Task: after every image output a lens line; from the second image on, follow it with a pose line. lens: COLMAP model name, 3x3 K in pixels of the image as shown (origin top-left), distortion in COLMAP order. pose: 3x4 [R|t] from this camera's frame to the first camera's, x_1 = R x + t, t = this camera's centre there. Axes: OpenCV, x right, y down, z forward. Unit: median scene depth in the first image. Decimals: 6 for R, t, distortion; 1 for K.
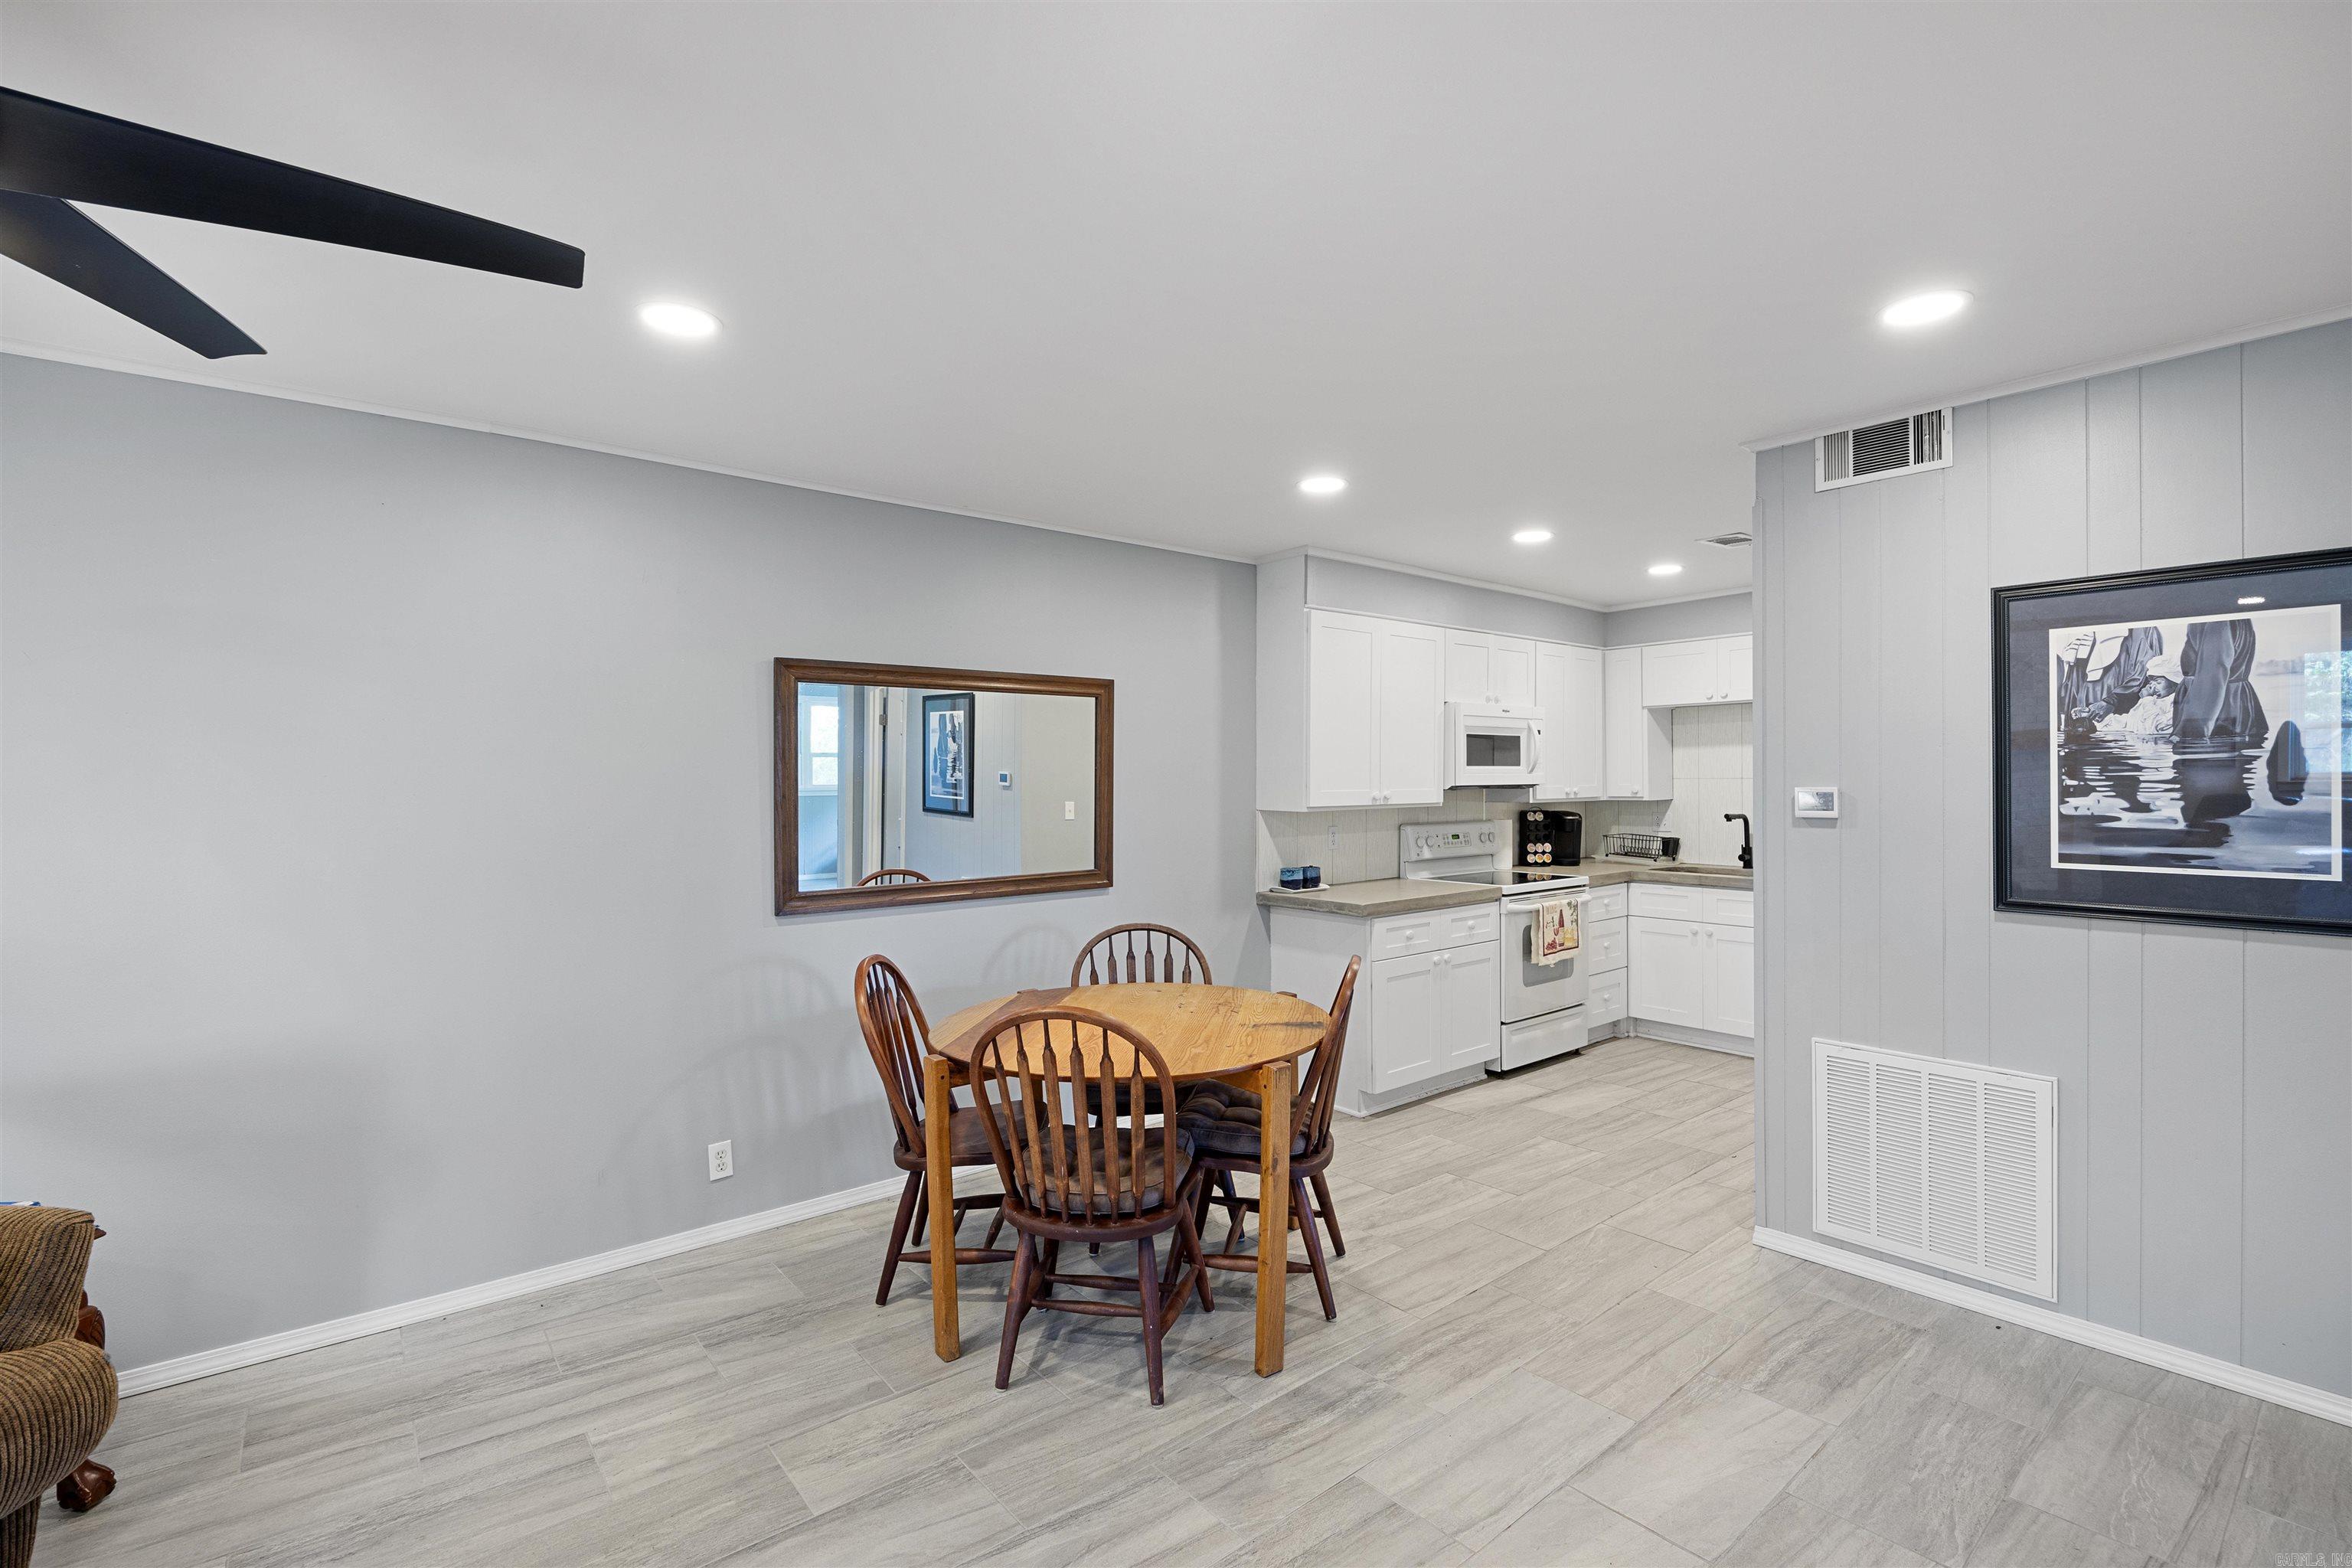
lens RADIAL K [[1052.7, 0, 1203.7], [0, 1052.7, 782.0], [0, 0, 1]] dist [-0.020250, 0.001617]
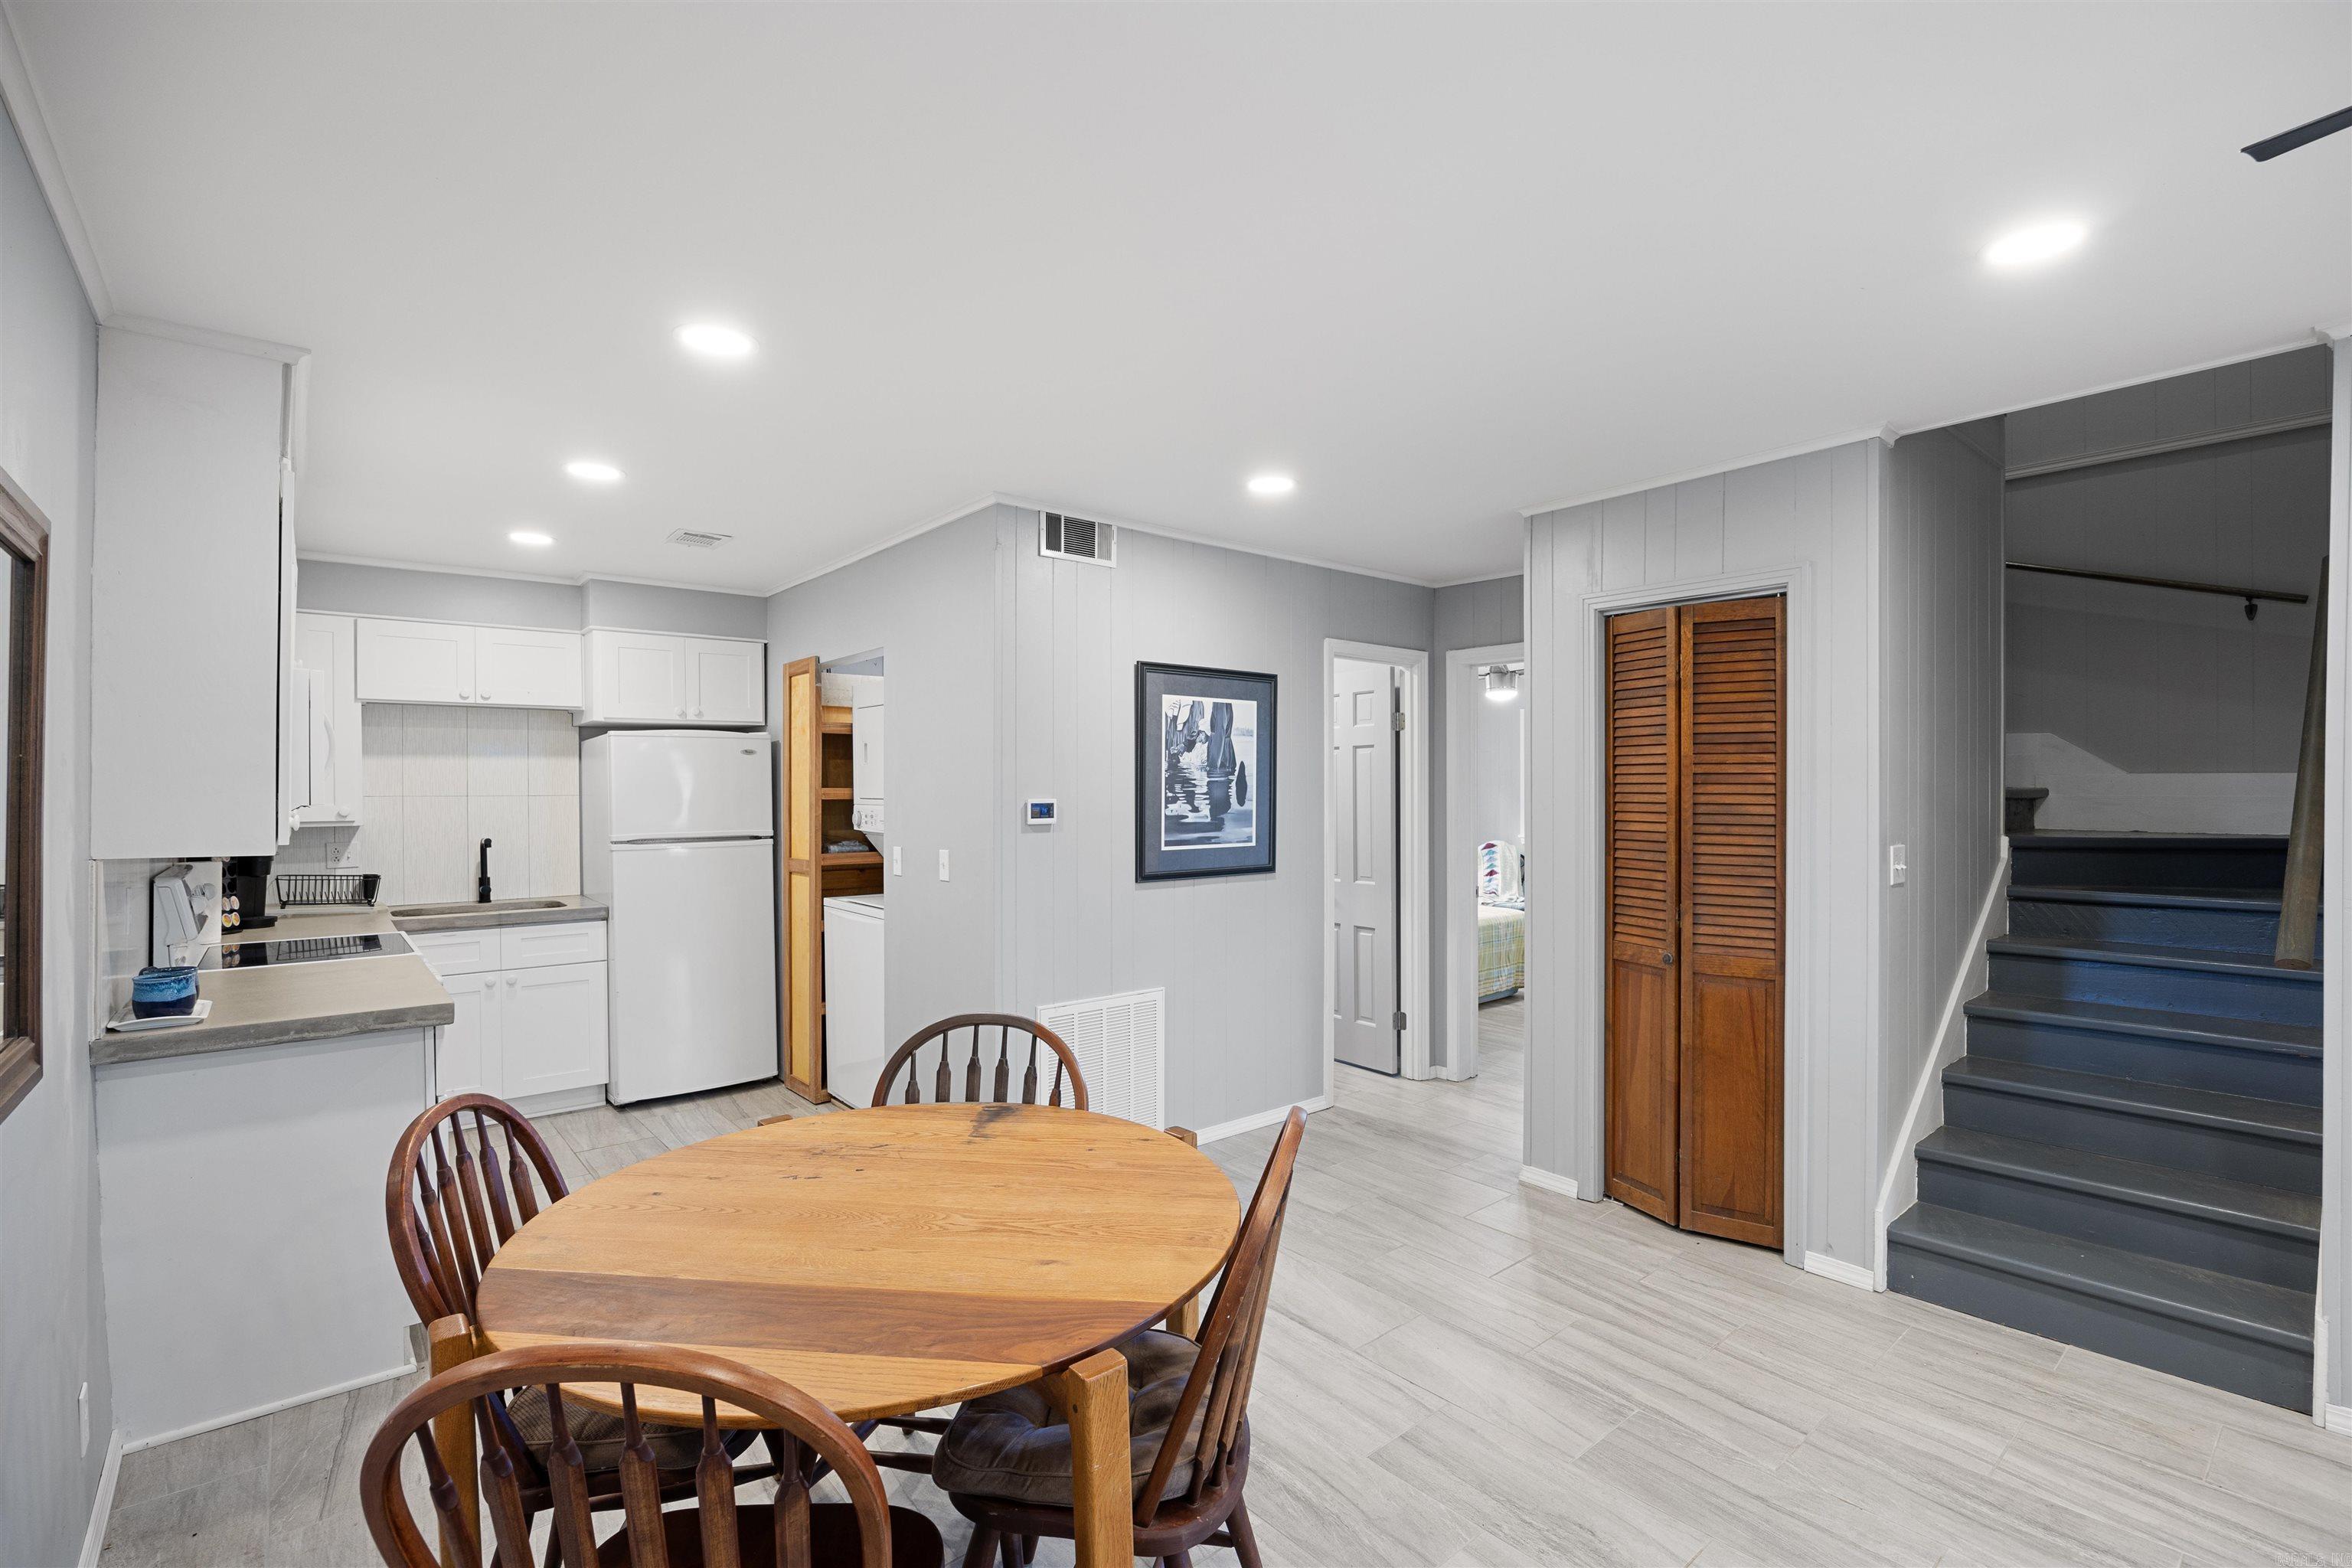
lens RADIAL K [[1052.7, 0, 1184.0], [0, 1052.7, 801.4], [0, 0, 1]] dist [-0.020250, 0.001617]
pose [[-0.009587, -0.003151, 0.999949, -0.738258], [0.008085, 0.999962, 0.003229, 0.005795], [-0.999921, 0.008115, -0.009562, 0.984198]]
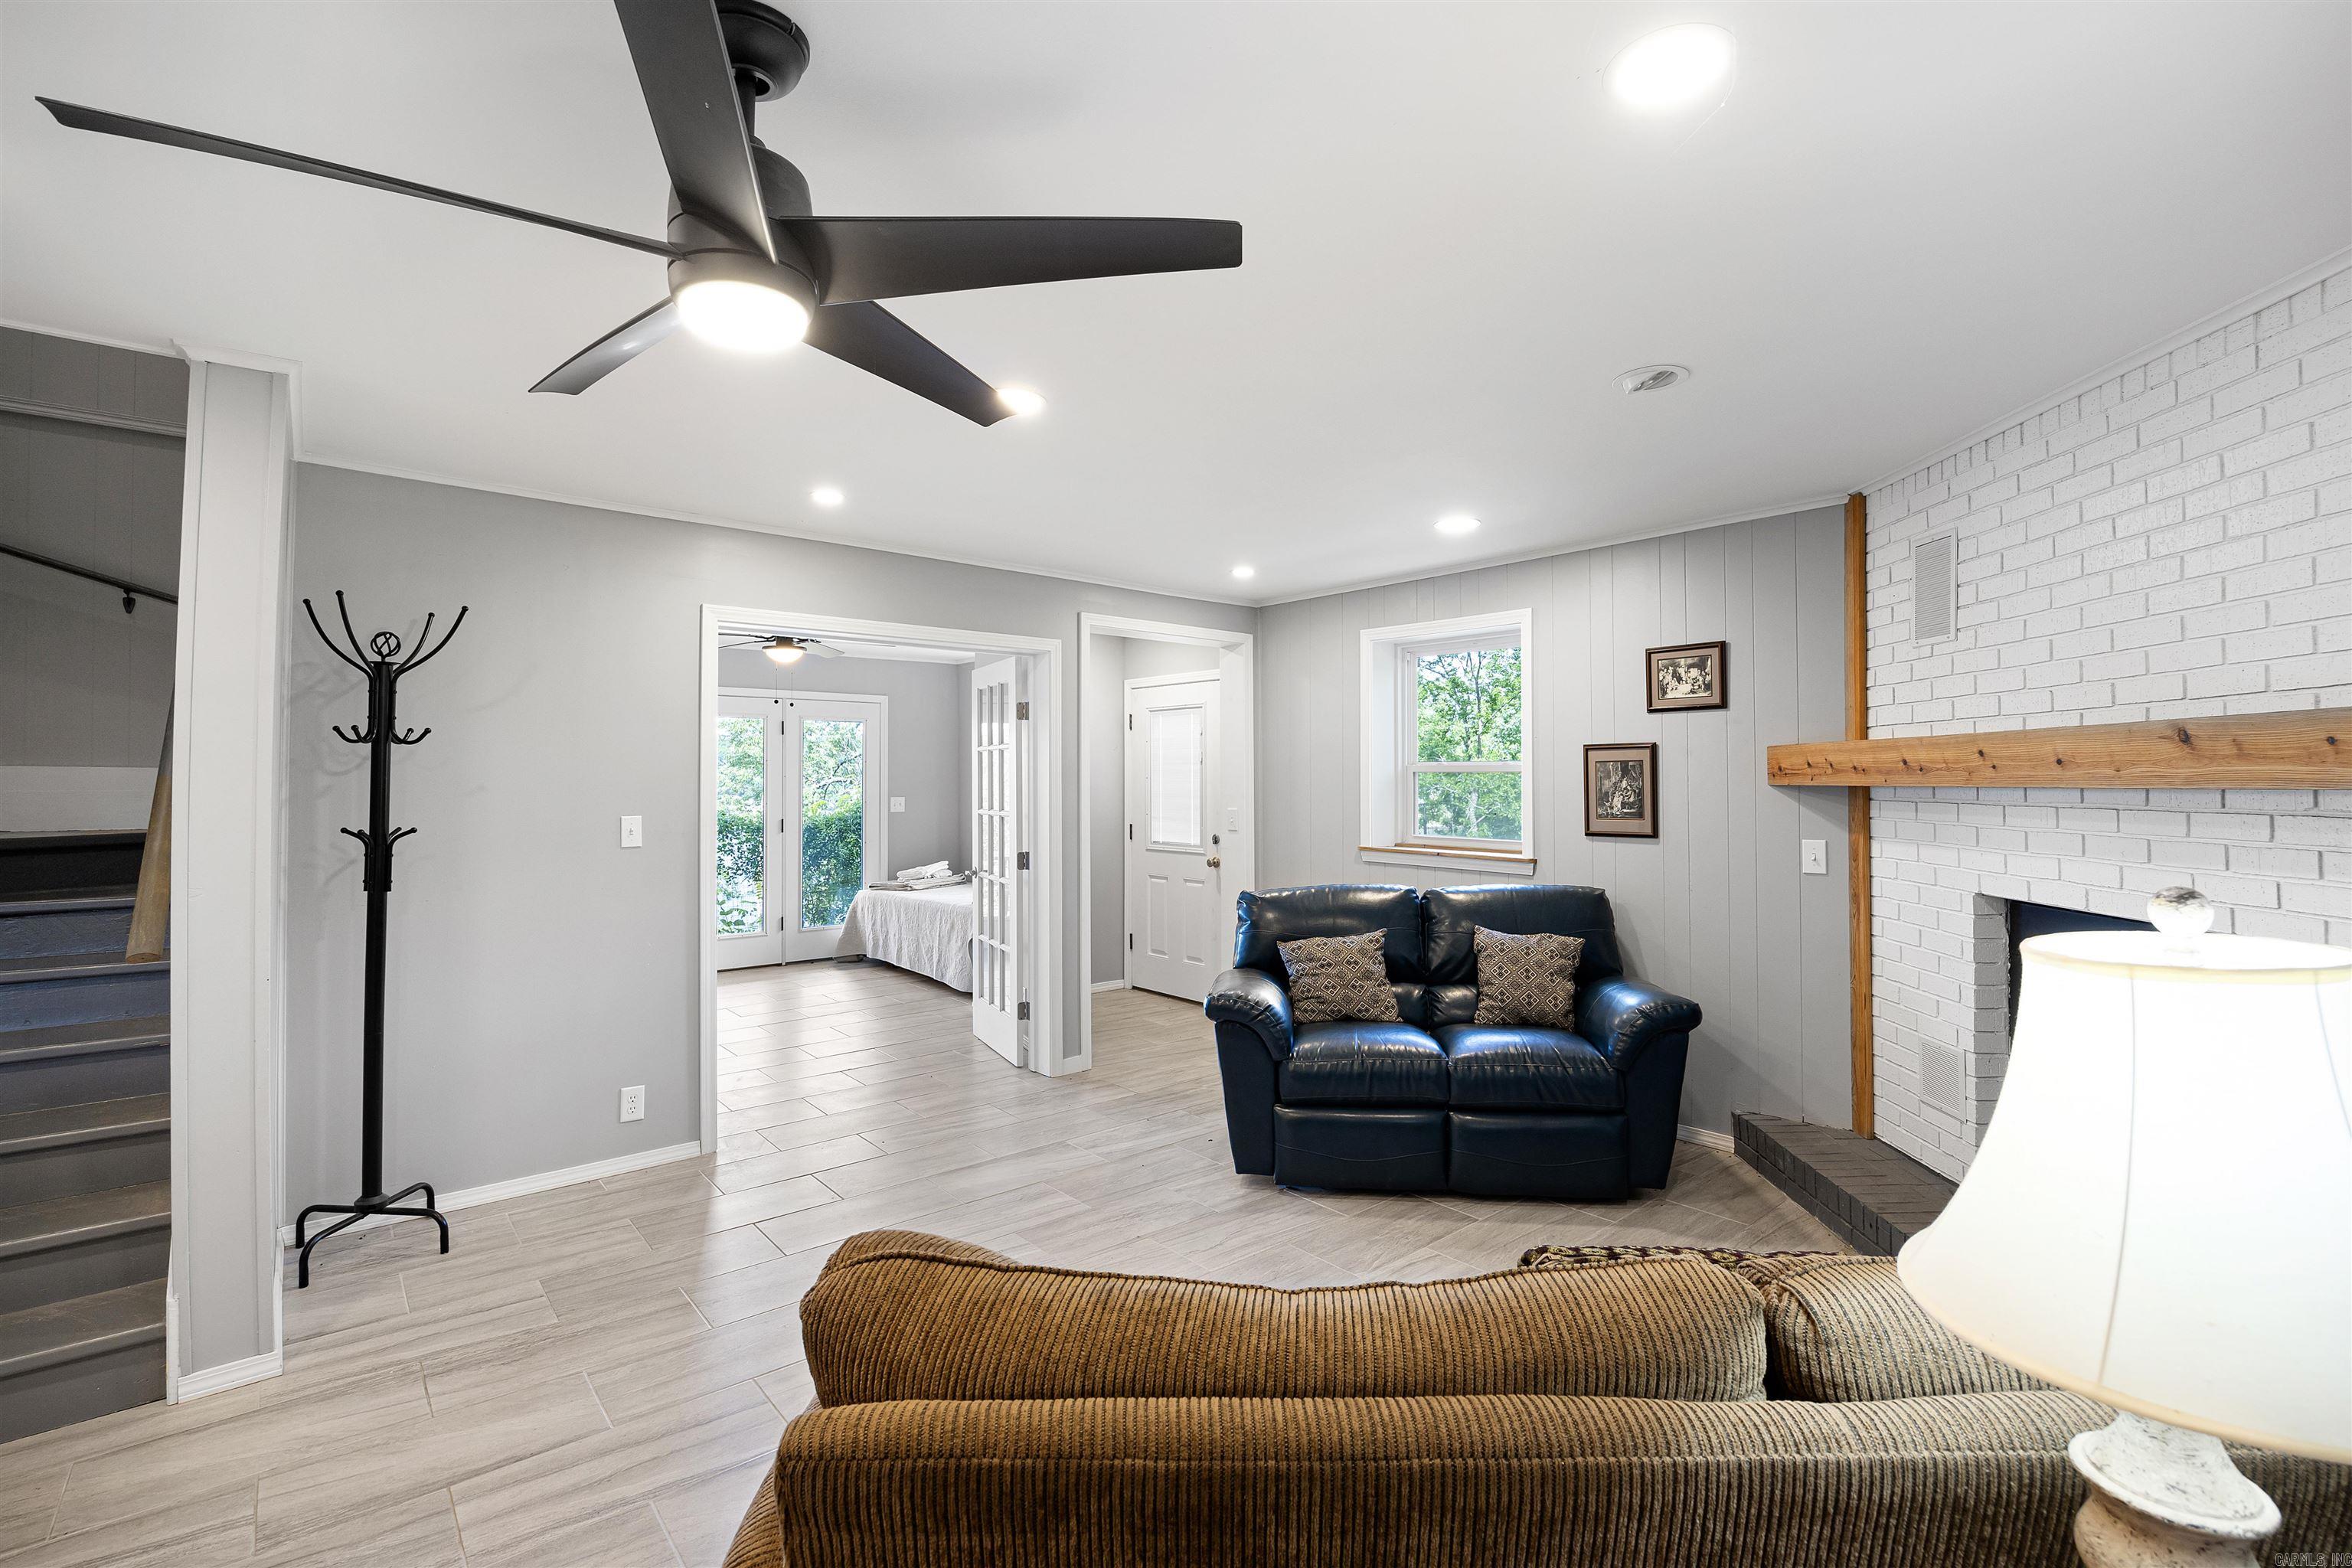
lens RADIAL K [[1052.7, 0, 1201.3], [0, 1052.7, 768.1], [0, 0, 1]] dist [-0.020250, 0.001617]
pose [[-0.999562, 0.008372, -0.028380, -0.752846], [0.008588, 0.999935, -0.007498, 0.006830], [0.028316, -0.007738, -0.999569, 0.945726]]
